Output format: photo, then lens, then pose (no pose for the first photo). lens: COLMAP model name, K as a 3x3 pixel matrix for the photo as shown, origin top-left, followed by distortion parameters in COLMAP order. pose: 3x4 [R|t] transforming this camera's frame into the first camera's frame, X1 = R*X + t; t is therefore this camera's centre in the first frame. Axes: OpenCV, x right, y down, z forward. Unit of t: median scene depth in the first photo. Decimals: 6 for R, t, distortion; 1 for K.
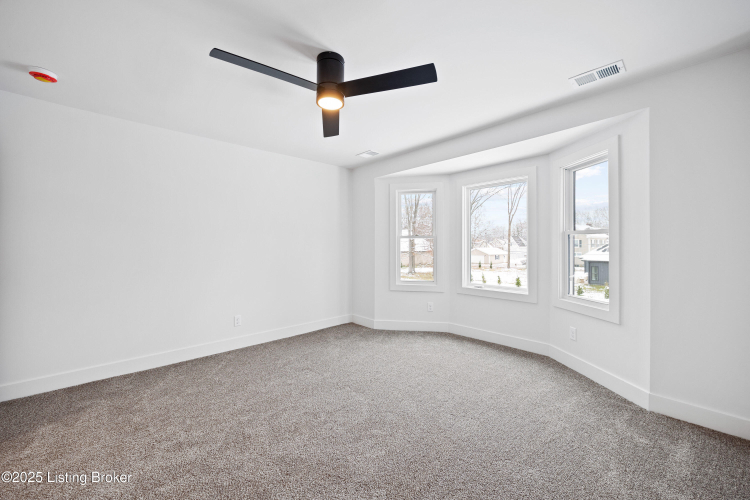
lens RADIAL K [[293.3, 0, 375.9], [0, 293.3, 247.8], [0, 0, 1]] dist [0.000421, 0.000054]
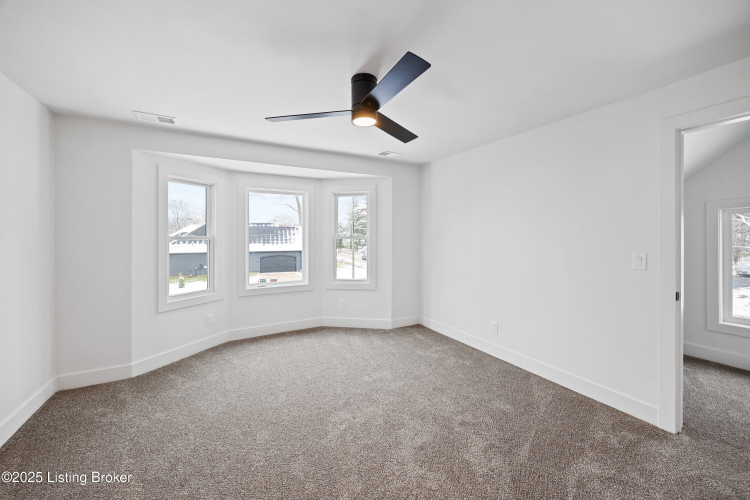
lens RADIAL K [[293.3, 0, 375.9], [0, 293.3, 247.8], [0, 0, 1]] dist [0.000421, 0.000054]
pose [[0.250313, -0.038418, 0.967402, -0.612656], [0.008025, 0.999260, 0.037607, -0.045608], [-0.968132, -0.001650, 0.250436, 0.366255]]
